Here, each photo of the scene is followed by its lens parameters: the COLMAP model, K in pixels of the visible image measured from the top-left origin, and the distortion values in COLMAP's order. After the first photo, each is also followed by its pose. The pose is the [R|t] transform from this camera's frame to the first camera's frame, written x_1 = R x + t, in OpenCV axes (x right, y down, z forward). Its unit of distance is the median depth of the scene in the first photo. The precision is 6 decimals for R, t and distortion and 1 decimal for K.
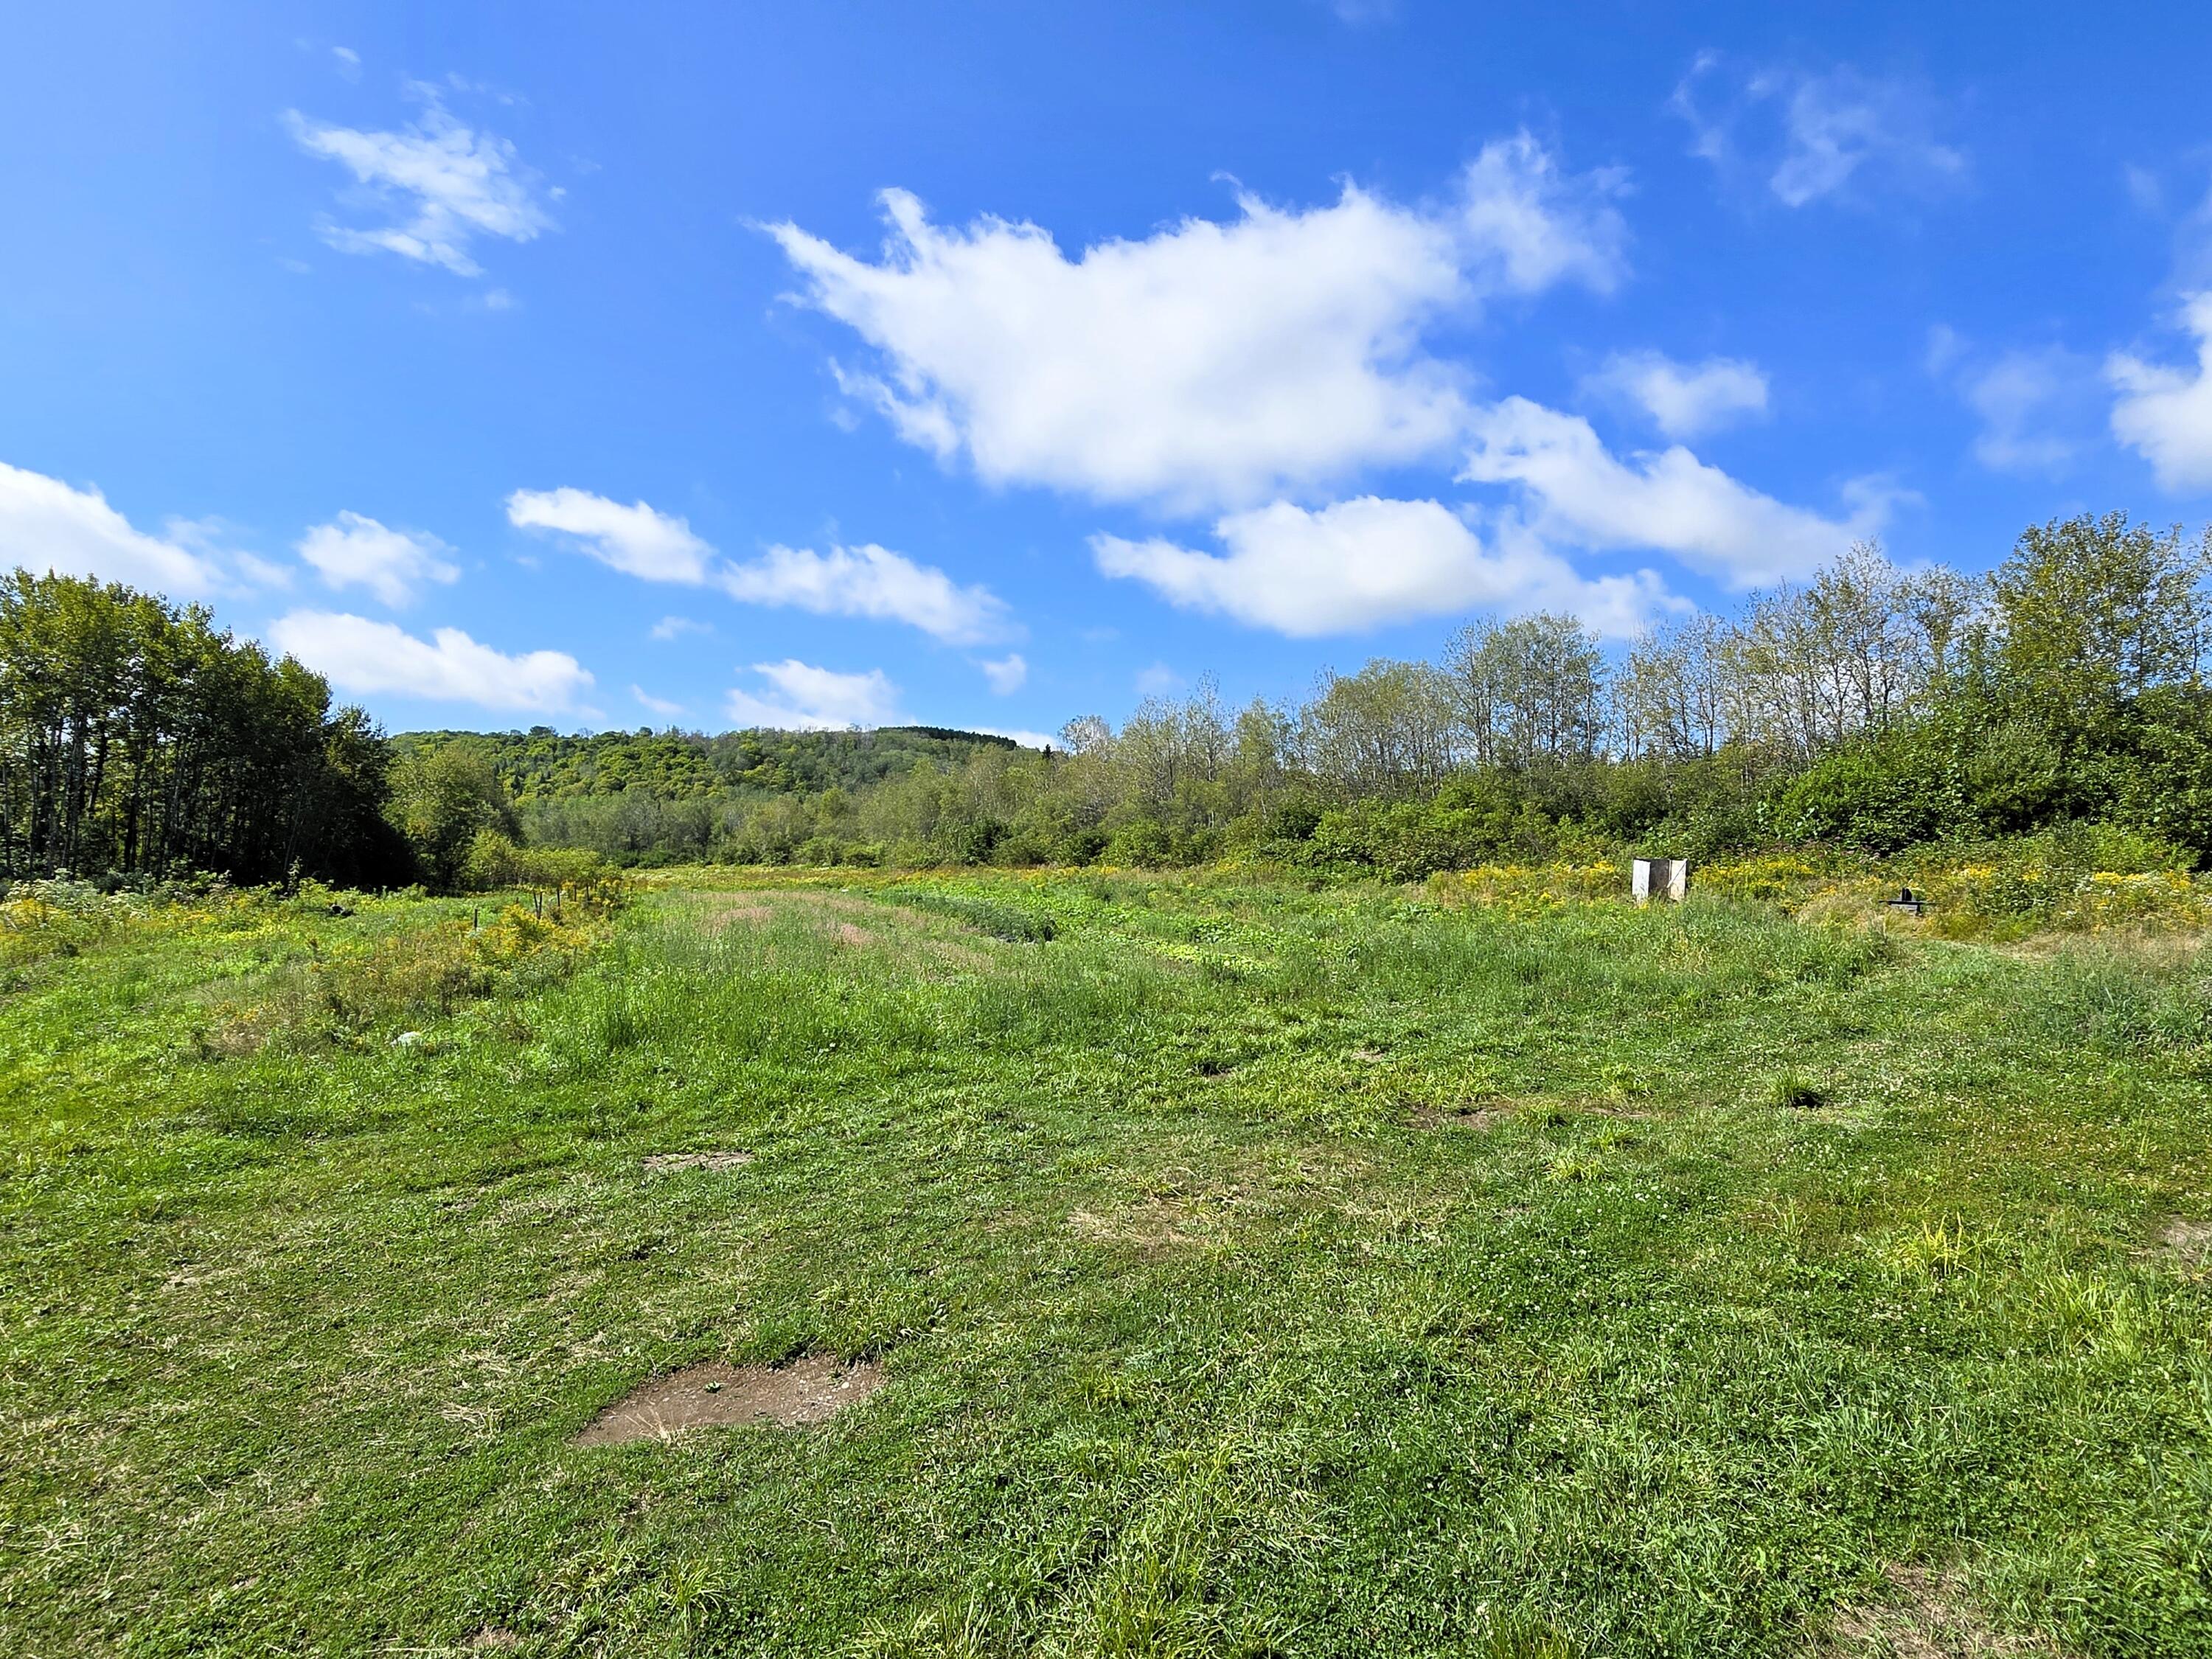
lens RADIAL K [[1209.0, 0, 1106.0], [0, 1209.0, 829.5], [0, 0, 1]] dist [-0.001020, -0.000454]
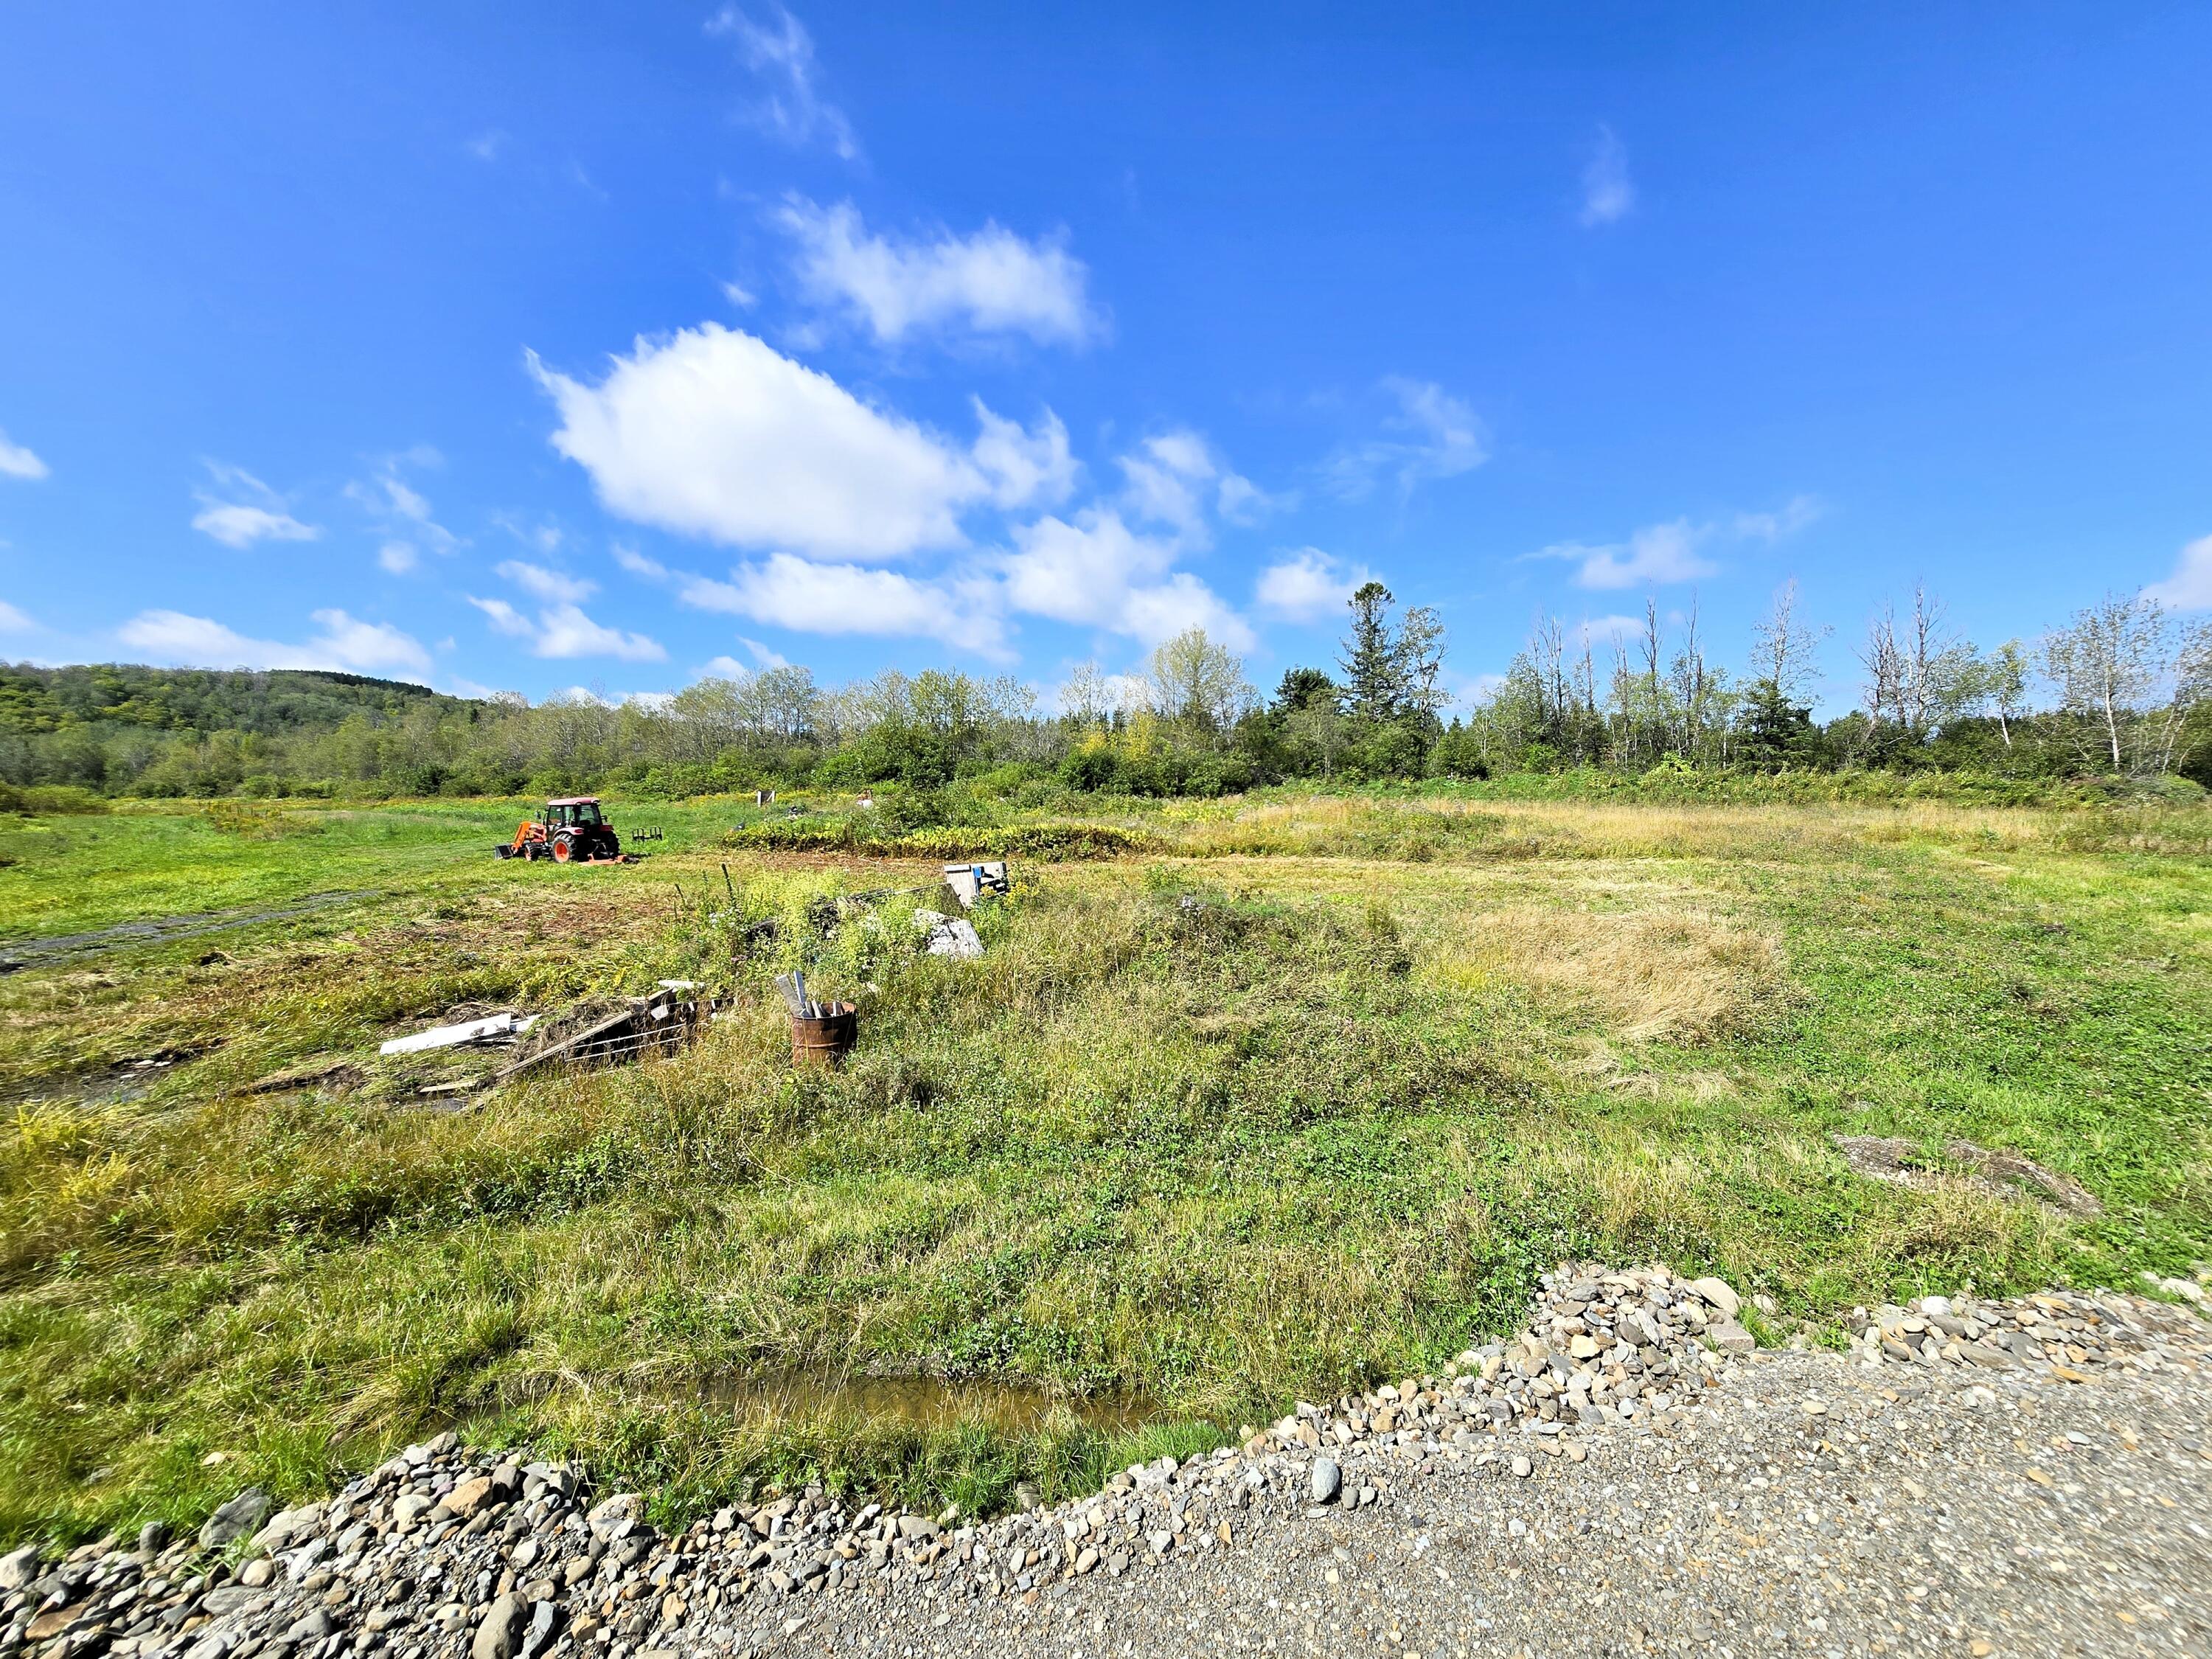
lens RADIAL K [[906.7, 0, 1114.9], [0, 906.7, 823.2], [0, 0, 1]] dist [-0.010821, -0.000014]
pose [[0.838621, -0.021752, 0.544280, 0.000597], [-0.010308, 0.998390, 0.055782, -0.004658], [-0.544617, -0.052390, 0.837047, -0.229905]]
